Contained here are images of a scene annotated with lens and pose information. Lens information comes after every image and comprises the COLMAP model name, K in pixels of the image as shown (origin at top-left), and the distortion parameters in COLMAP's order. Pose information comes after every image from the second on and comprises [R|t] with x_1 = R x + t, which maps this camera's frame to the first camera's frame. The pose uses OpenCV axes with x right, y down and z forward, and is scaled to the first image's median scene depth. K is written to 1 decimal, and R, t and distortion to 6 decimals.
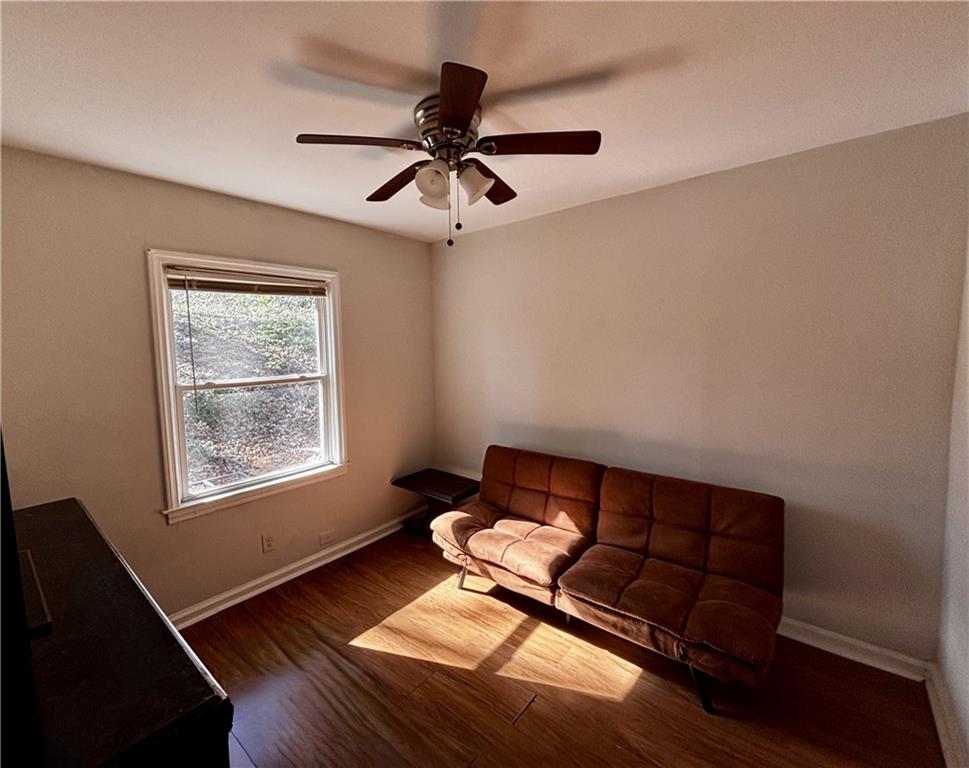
lens RADIAL K [[377.9, 0, 484.5], [0, 377.9, 384.0], [0, 0, 1]] dist [-0.000562, -0.000025]
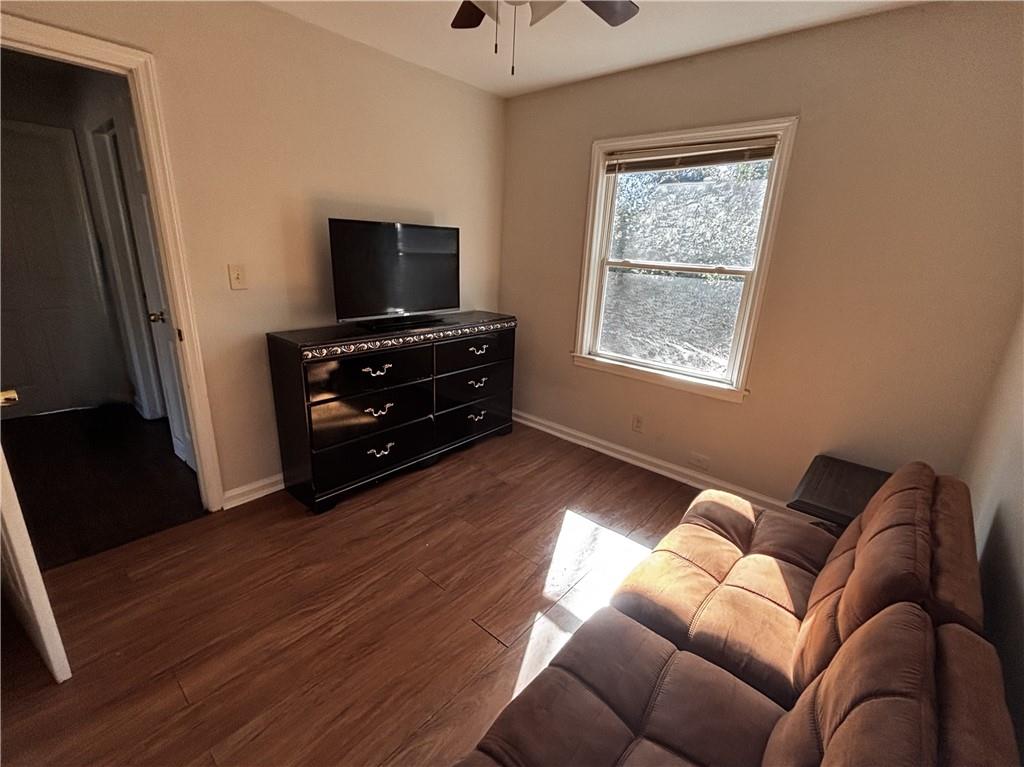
lens RADIAL K [[446.5, 0, 512.0], [0, 446.5, 383.5], [0, 0, 1]] dist [0.001010, -0.000018]
pose [[0.035848, 0.321275, -0.946307, 0.648815], [-0.147760, 0.938212, 0.312929, -0.026678], [0.988373, 0.128608, 0.081105, 0.623250]]
